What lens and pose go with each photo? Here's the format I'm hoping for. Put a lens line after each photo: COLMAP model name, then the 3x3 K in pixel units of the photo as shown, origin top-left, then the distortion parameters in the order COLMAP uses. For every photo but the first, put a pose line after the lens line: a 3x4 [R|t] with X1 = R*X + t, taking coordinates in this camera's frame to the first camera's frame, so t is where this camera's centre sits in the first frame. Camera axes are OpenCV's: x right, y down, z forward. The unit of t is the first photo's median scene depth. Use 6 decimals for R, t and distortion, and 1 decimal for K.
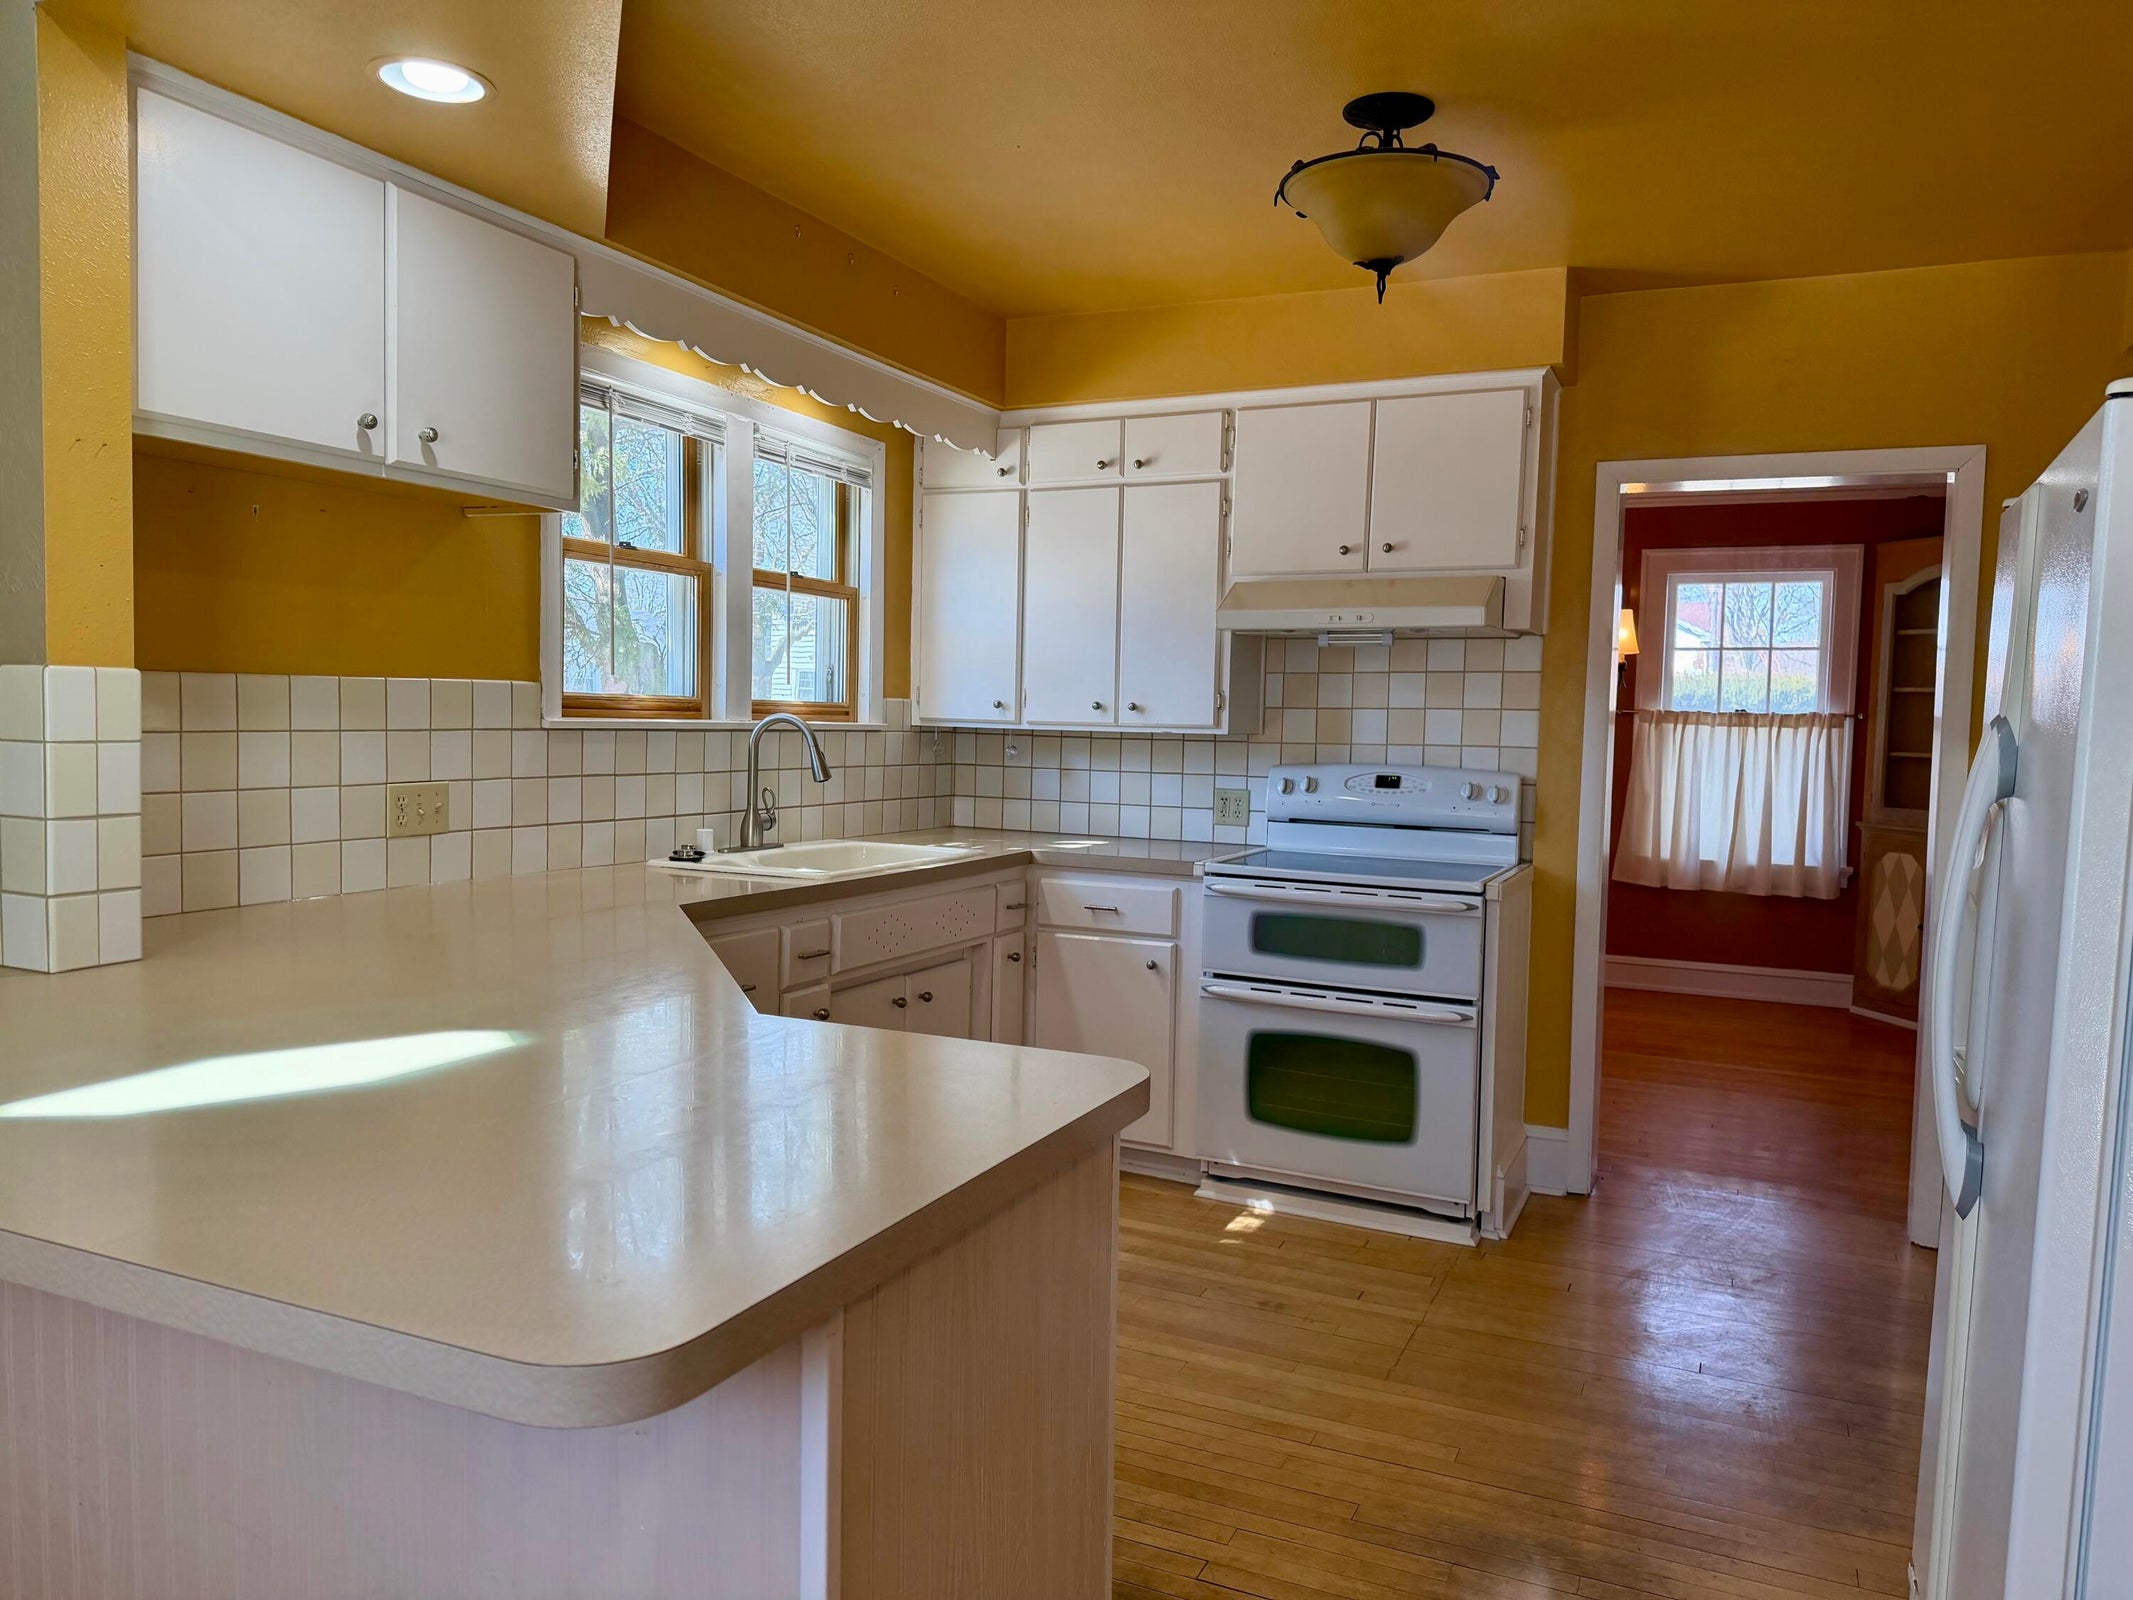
lens RADIAL K [[1508.8, 0, 1085.1], [0, 1508.8, 800.7], [0, 0, 1]] dist [0.040394, -0.039011]
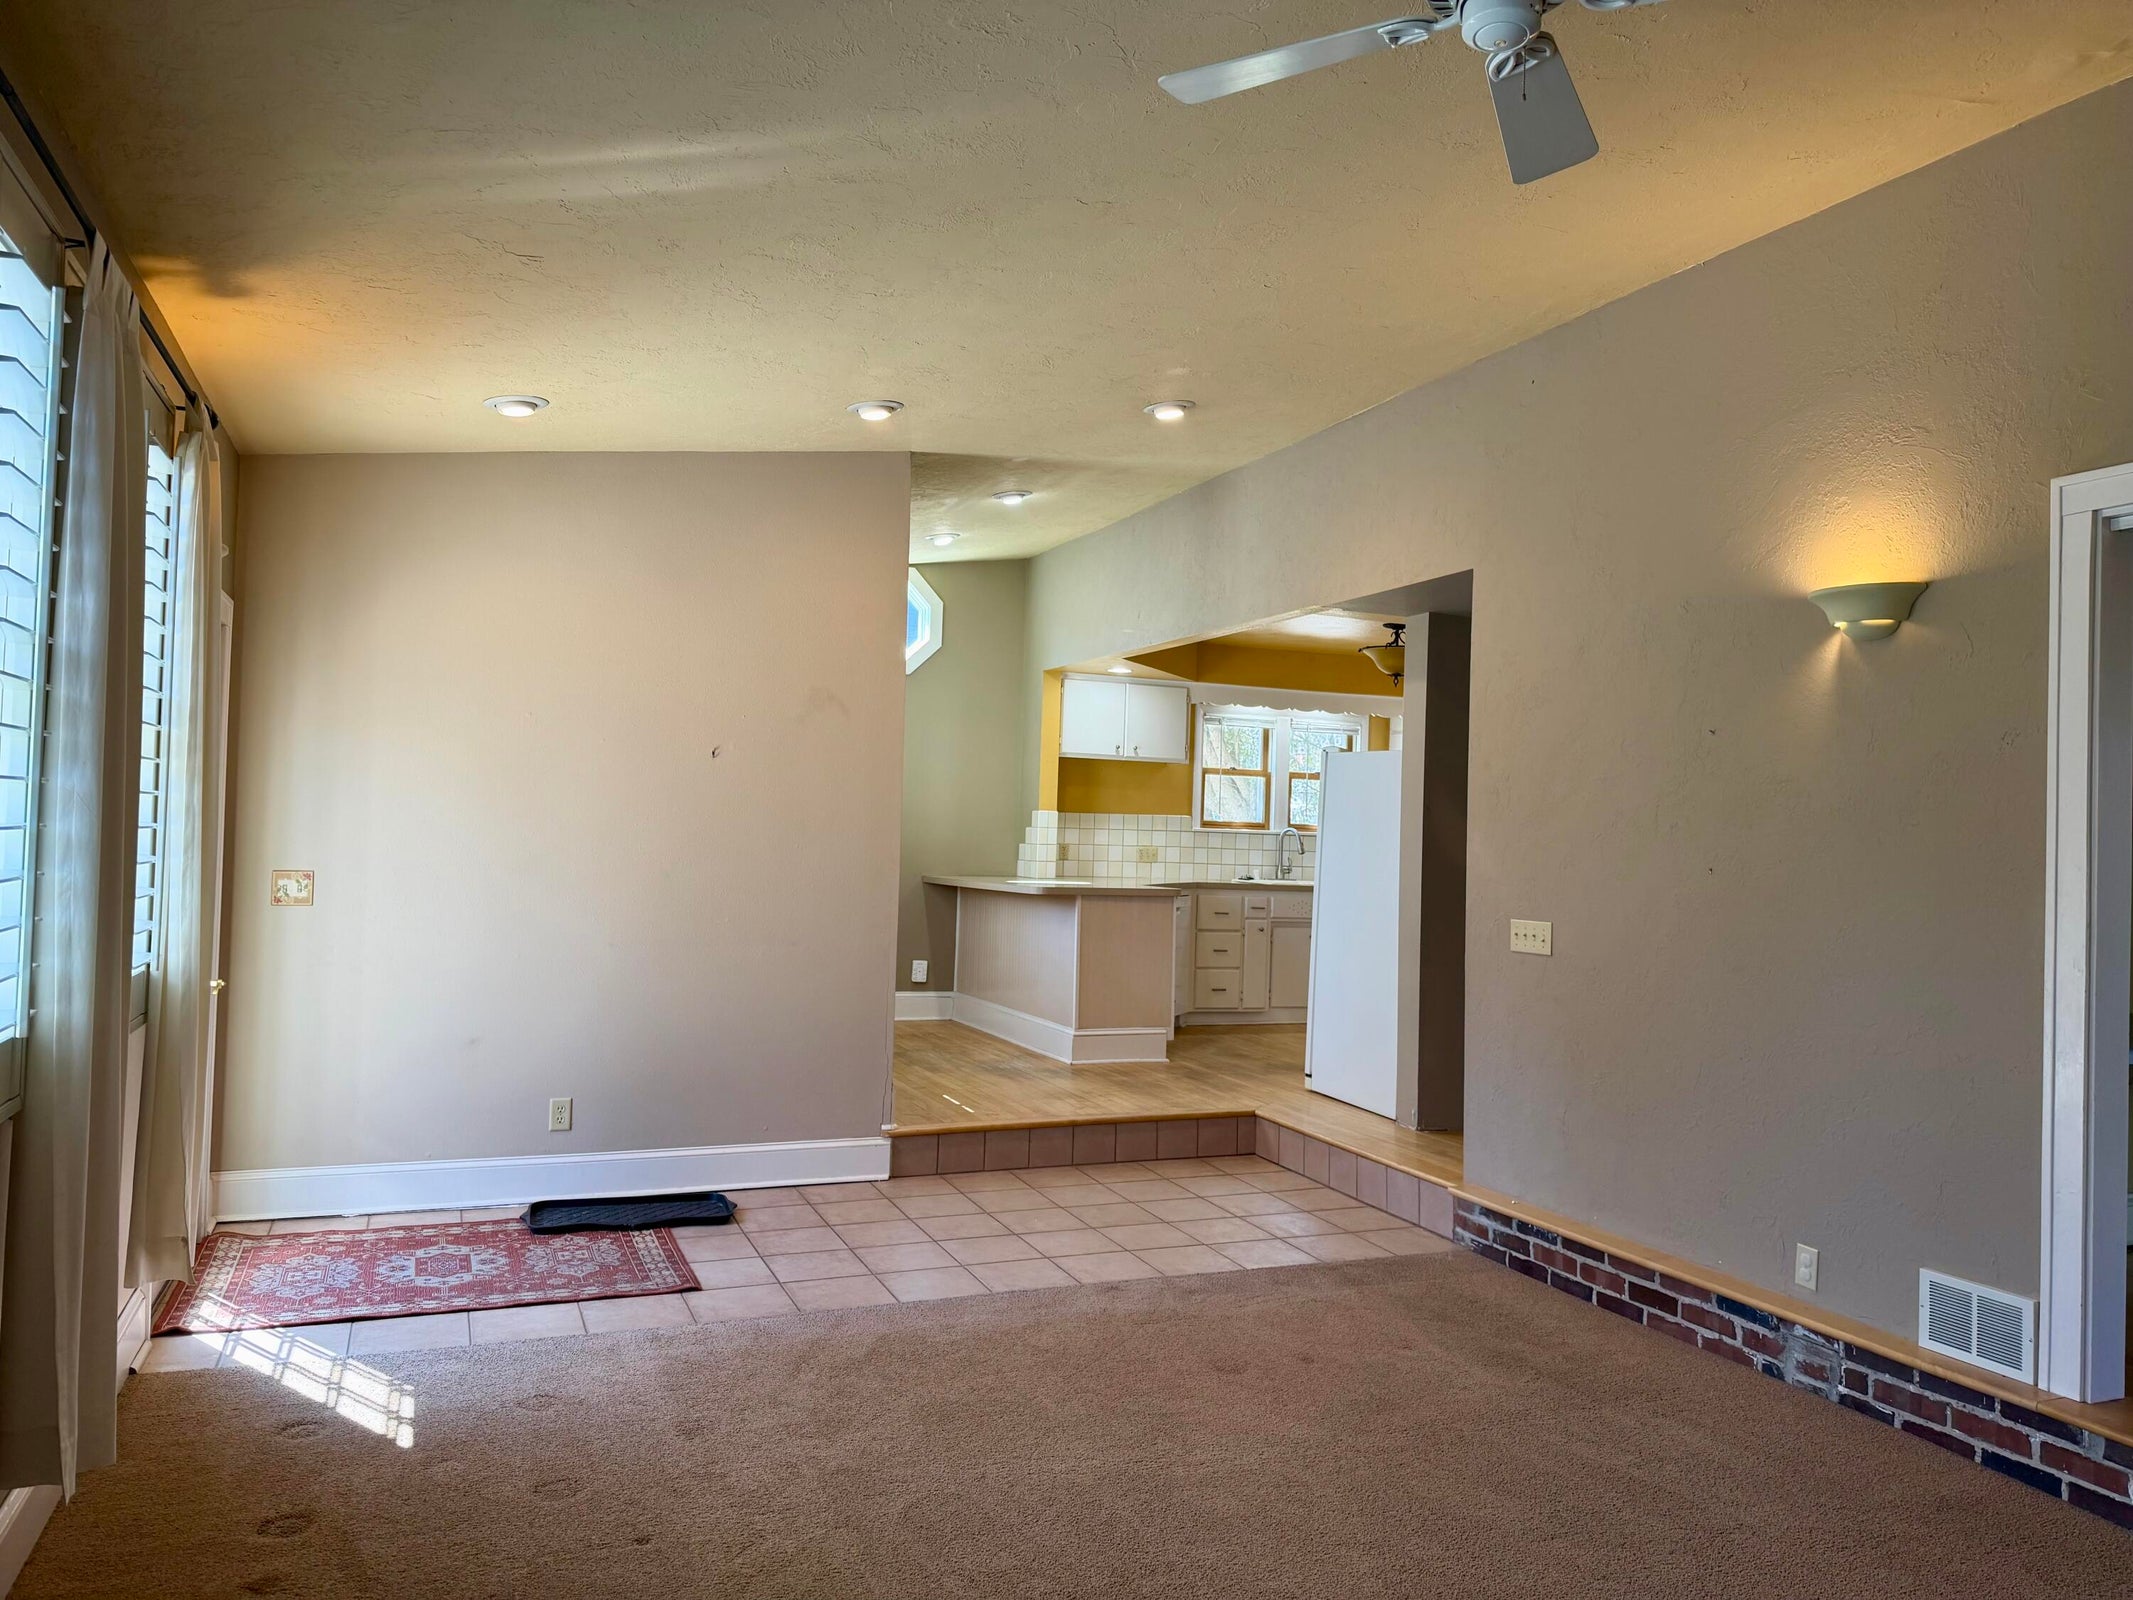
lens RADIAL K [[1508.8, 0, 1070.1], [0, 1508.8, 806.2], [0, 0, 1]] dist [0.040394, -0.039011]
pose [[0.745569, -0.005602, -0.666405, 1.451510], [-0.056154, 0.995880, -0.071197, 0.129220], [0.664059, 0.090504, 0.742183, -1.386936]]
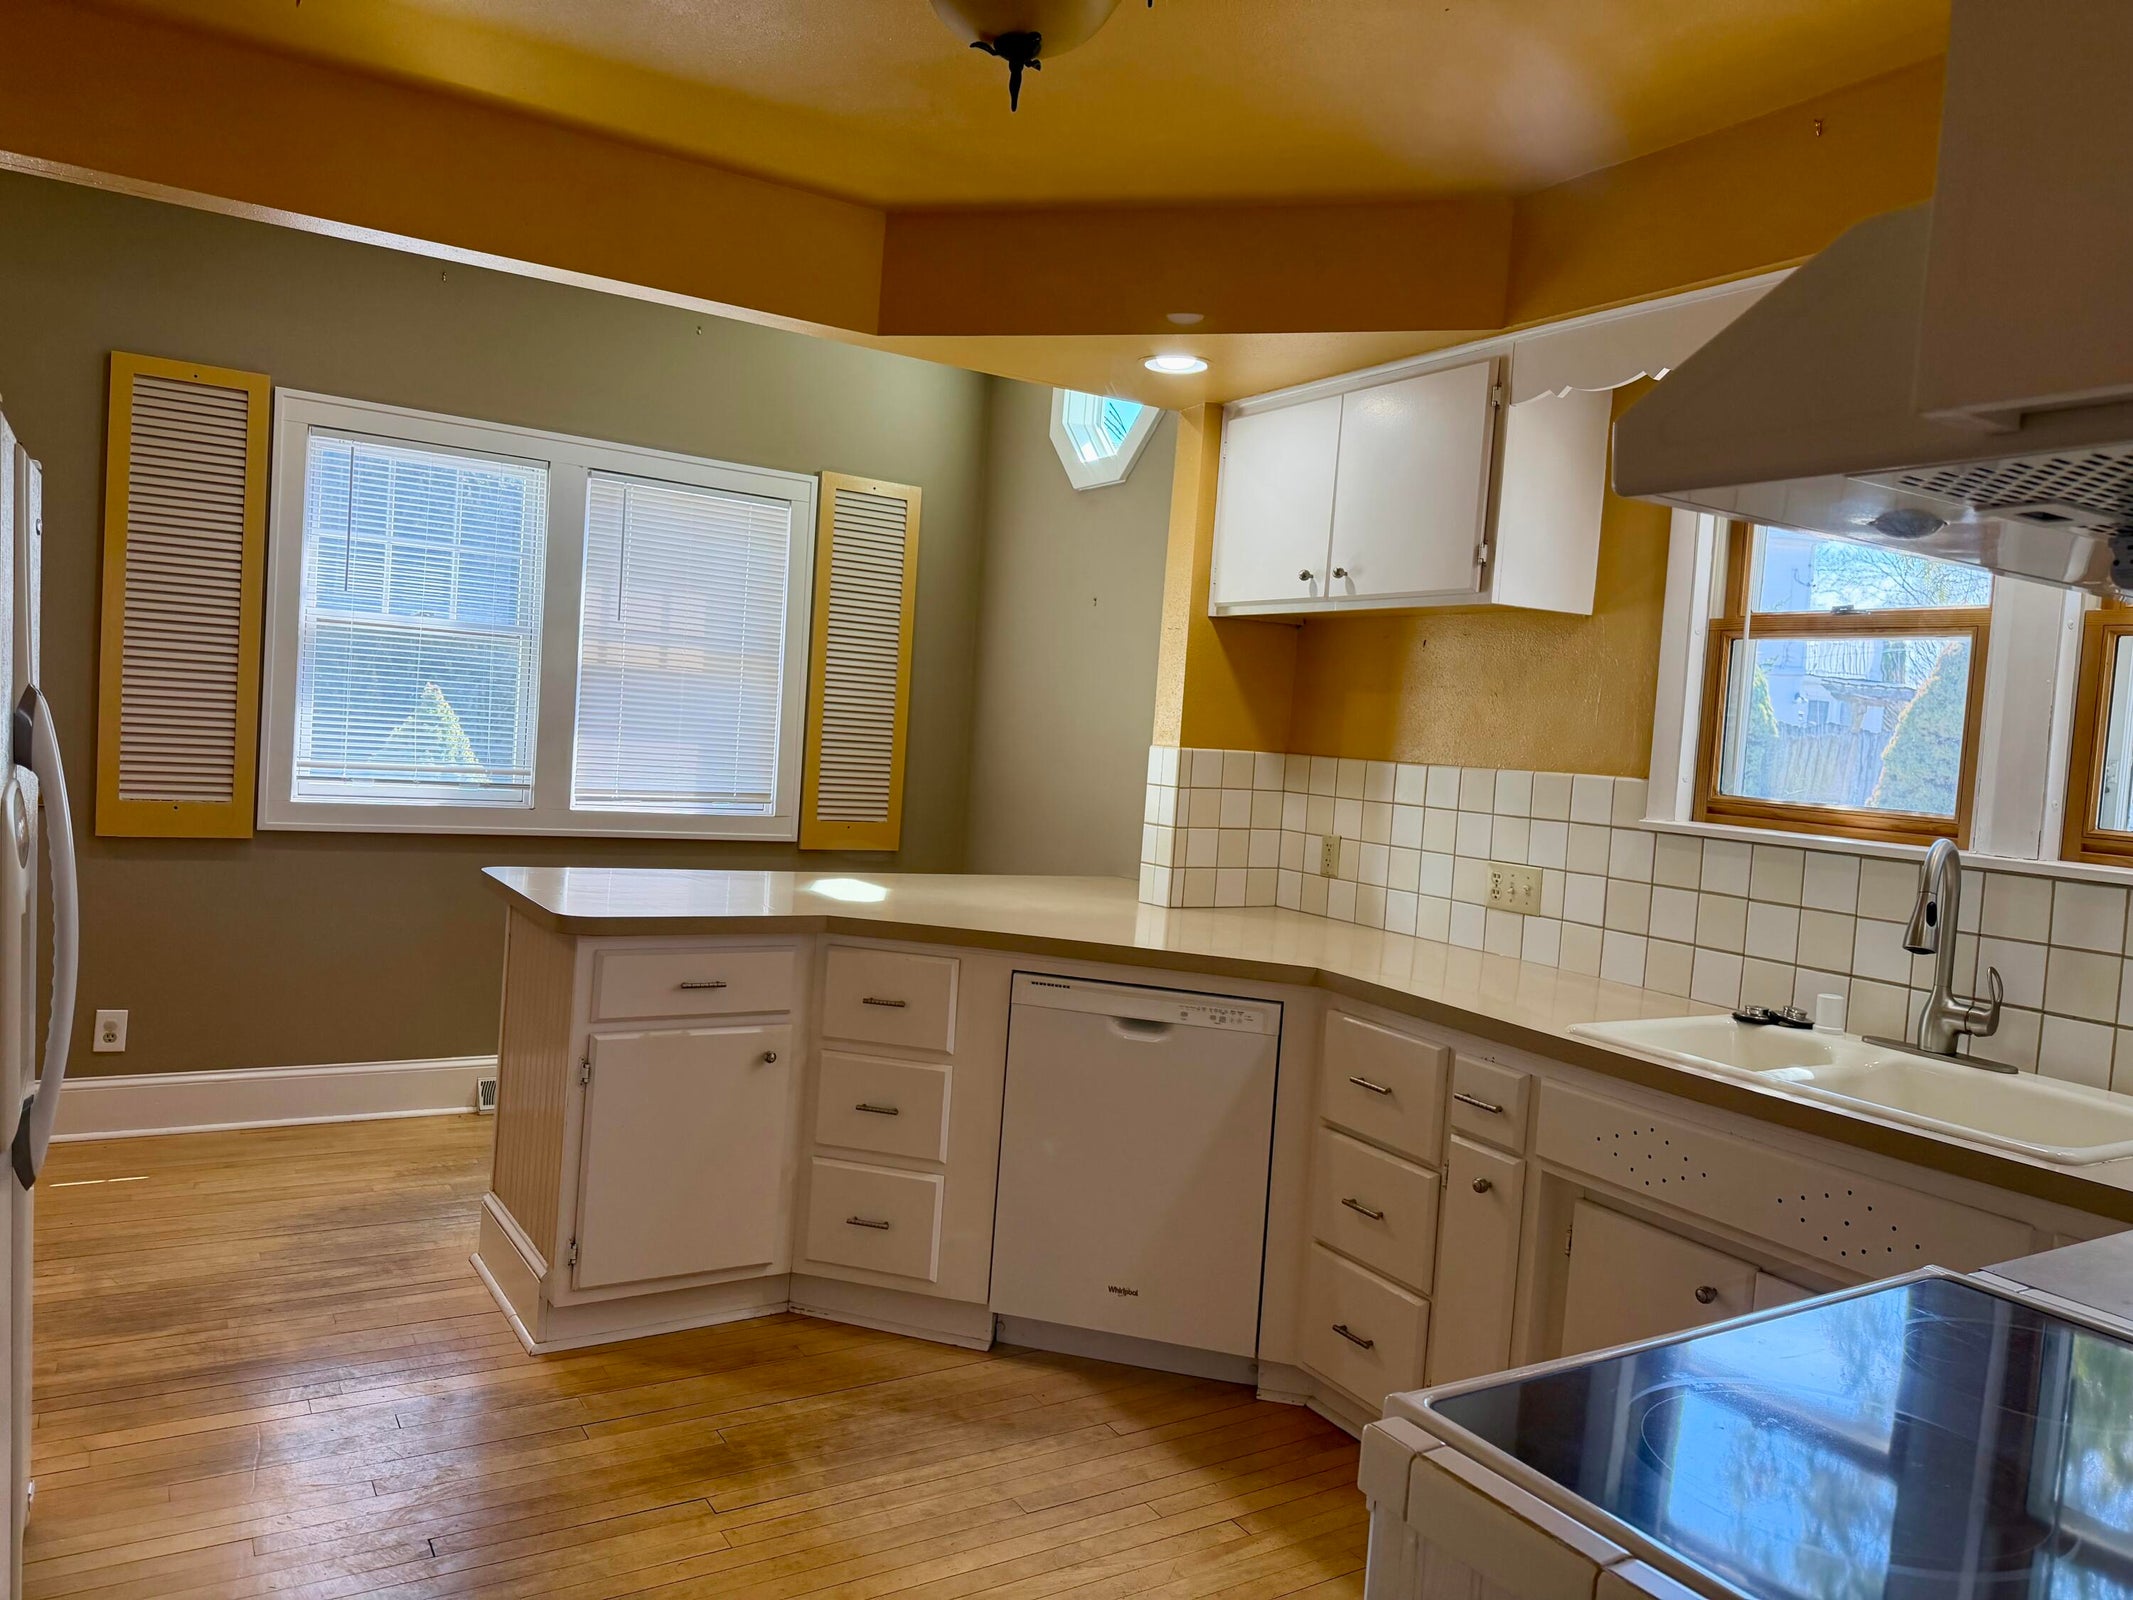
lens RADIAL K [[1508.8, 0, 1056.9], [0, 1508.8, 789.1], [0, 0, 1]] dist [0.040394, -0.039011]
pose [[-0.545160, -0.021583, -0.838054, 0.600153], [-0.129893, 0.989771, 0.059006, -0.078953], [0.828208, 0.141025, -0.542387, 1.185772]]
